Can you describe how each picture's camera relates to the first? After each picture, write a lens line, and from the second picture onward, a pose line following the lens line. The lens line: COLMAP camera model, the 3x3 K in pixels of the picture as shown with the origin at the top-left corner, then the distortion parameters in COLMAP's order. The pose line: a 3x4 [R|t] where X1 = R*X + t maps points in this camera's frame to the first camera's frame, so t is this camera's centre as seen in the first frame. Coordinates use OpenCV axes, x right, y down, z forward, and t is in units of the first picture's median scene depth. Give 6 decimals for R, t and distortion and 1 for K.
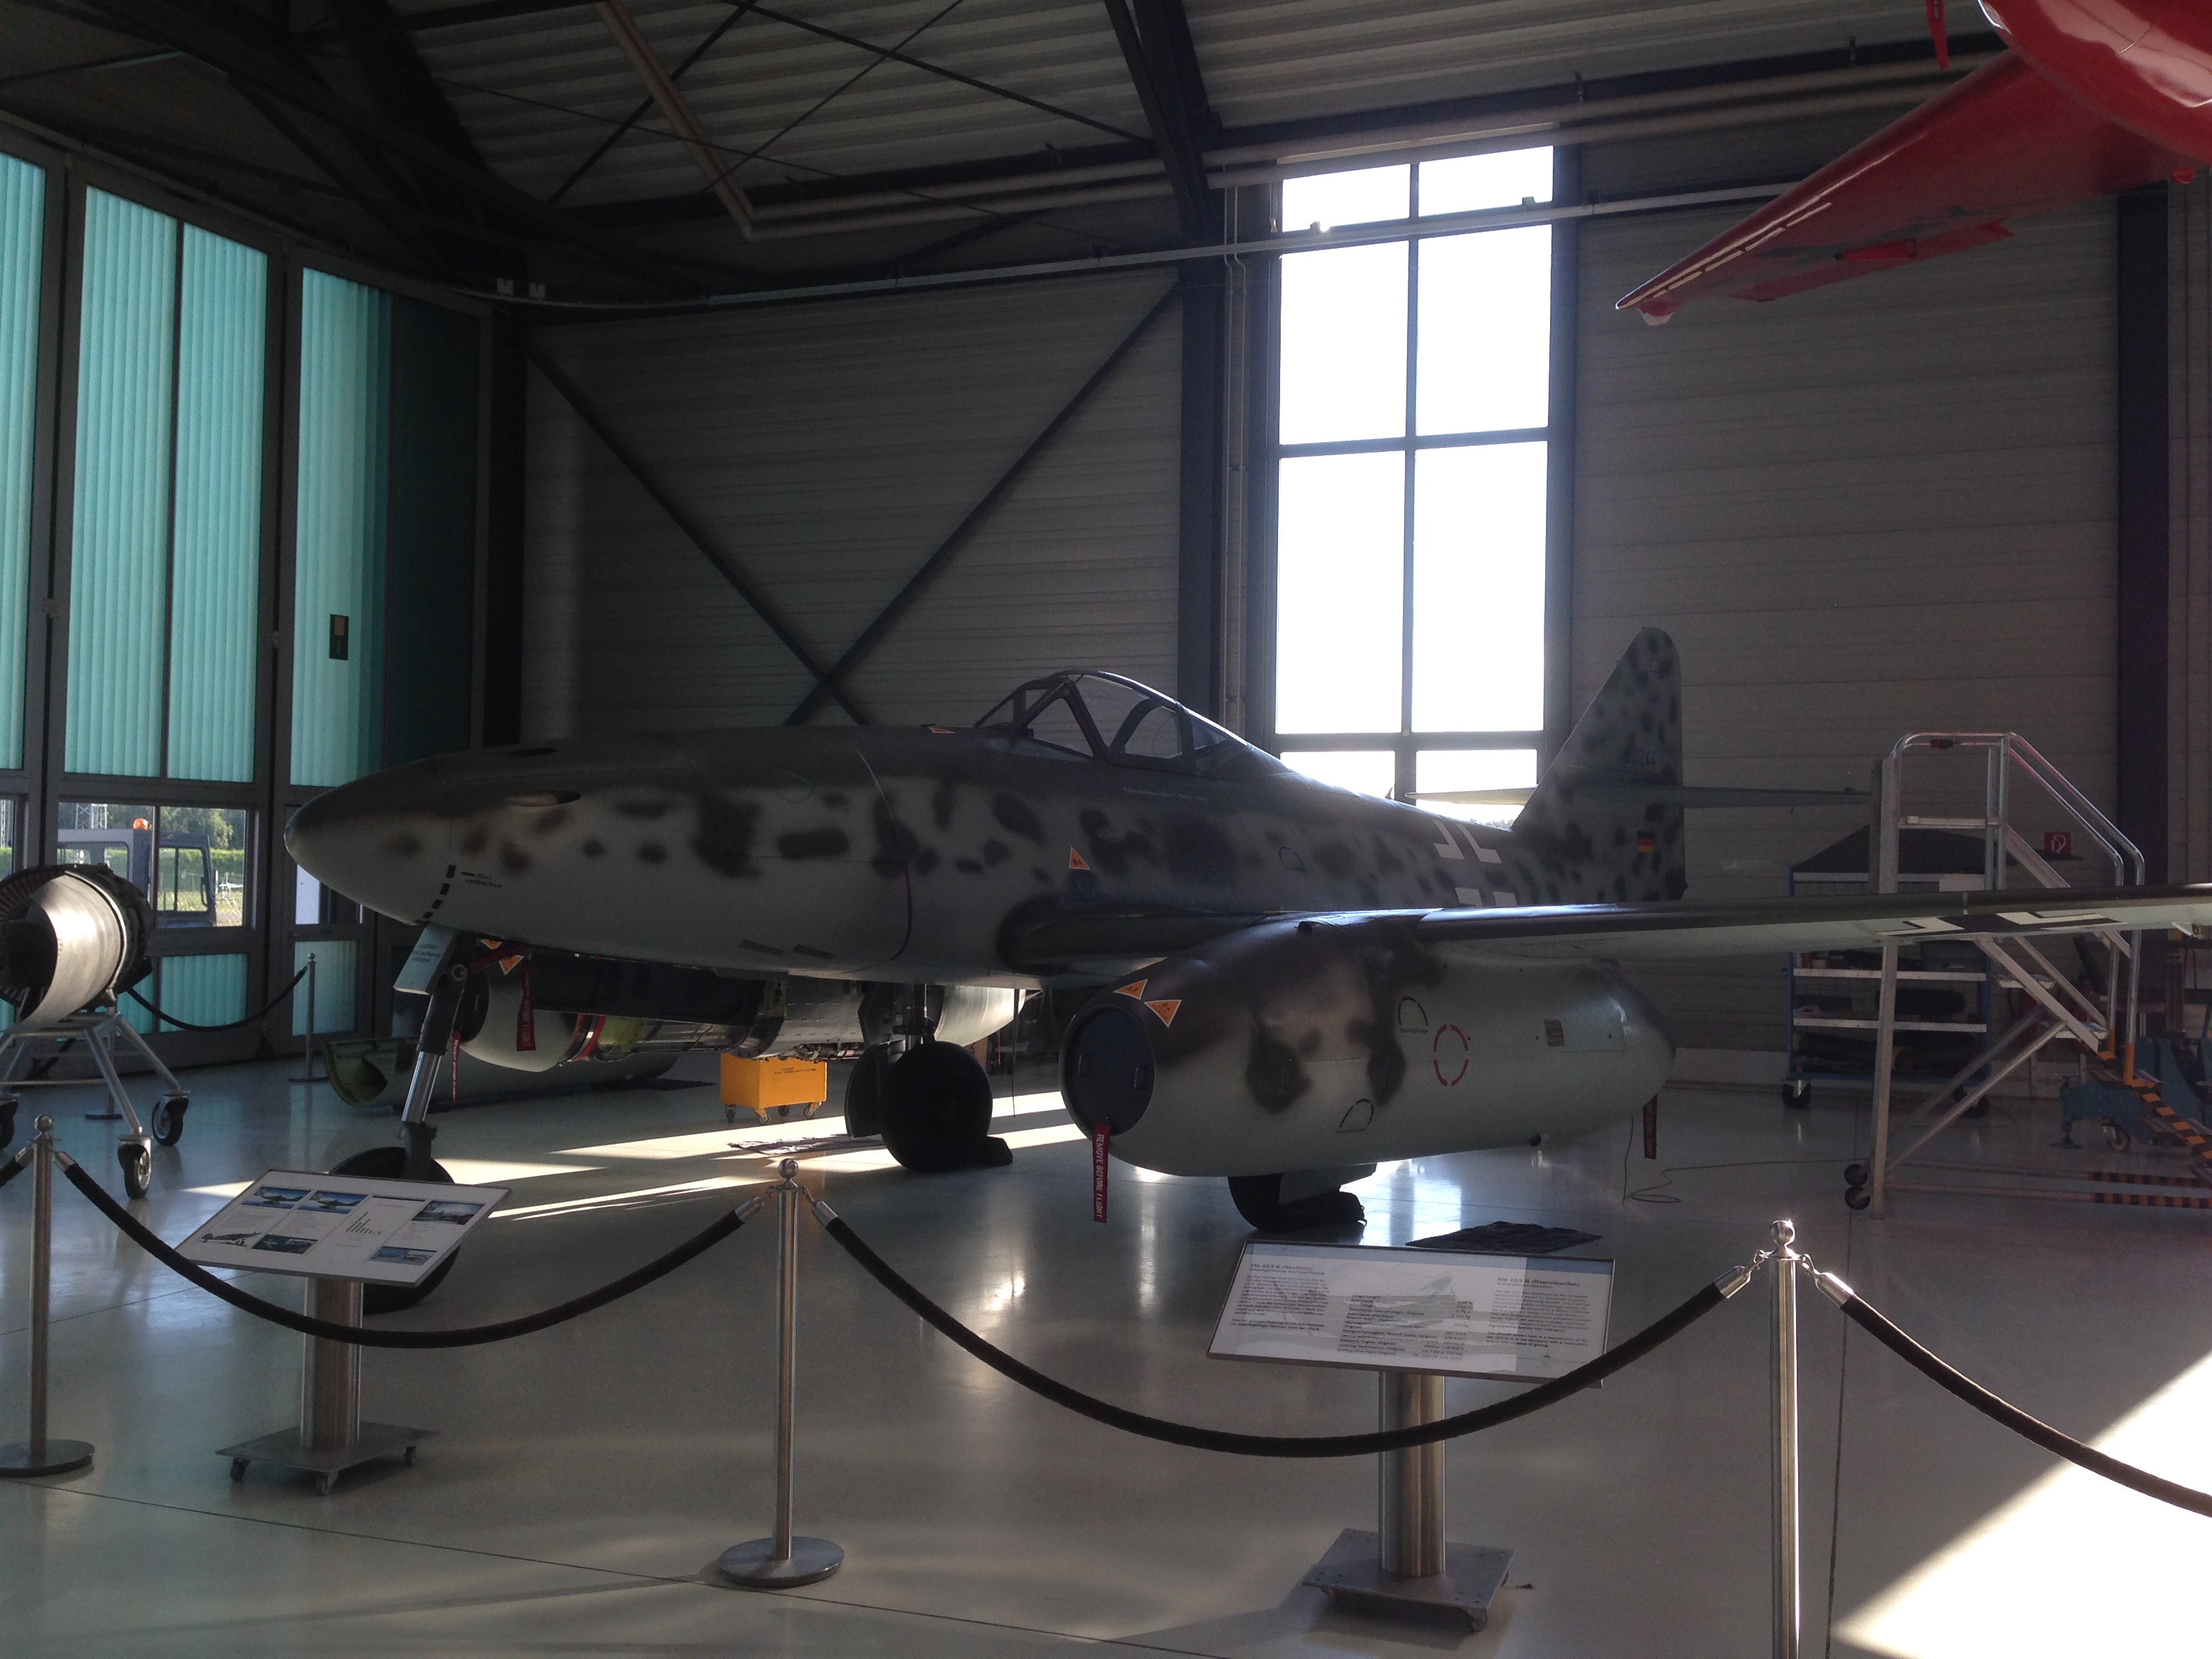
lens RADIAL K [[2061.3, 0, 1106.0], [0, 2061.3, 829.5], [0, 0, 1]] dist [0.132503, -0.216095]
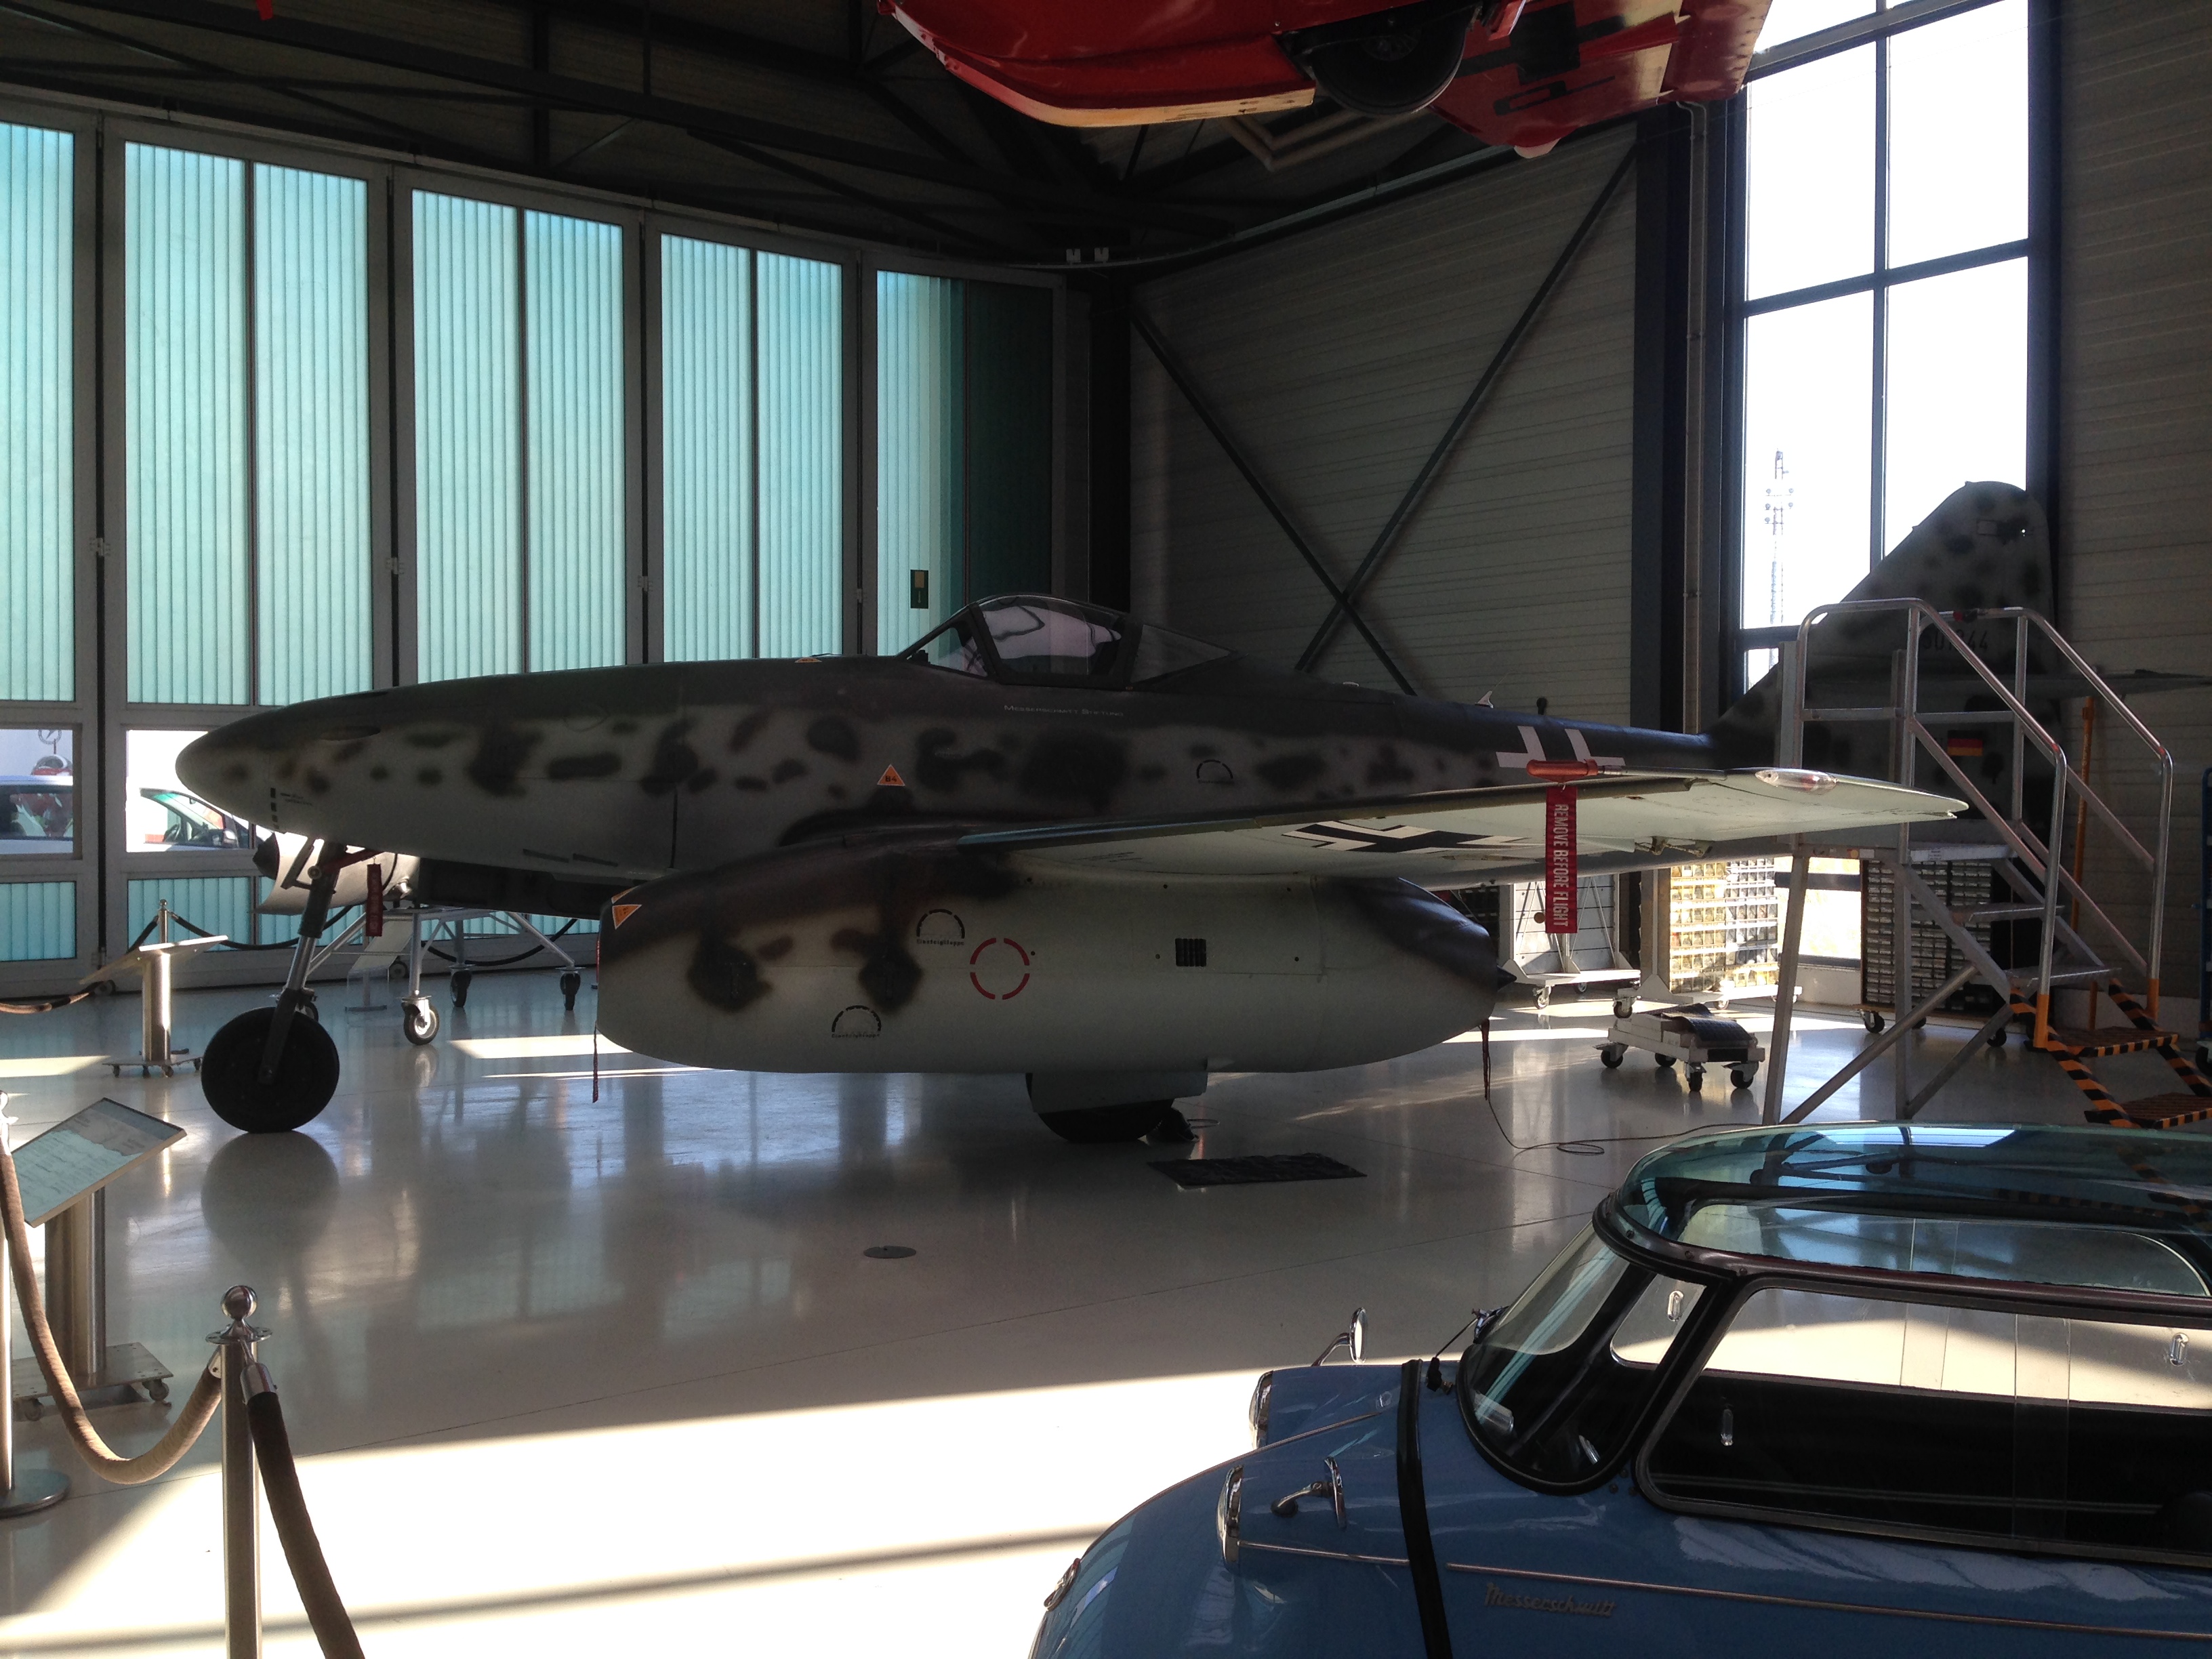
lens RADIAL K [[2061.3, 0, 1106.0], [0, 2061.3, 829.5], [0, 0, 1]] dist [0.132503, -0.216095]
pose [[0.839820, 0.000899, -0.542865, 0.356954], [0.021166, 0.999184, 0.034399, 0.004136], [0.542453, -0.040379, 0.839115, 0.092995]]
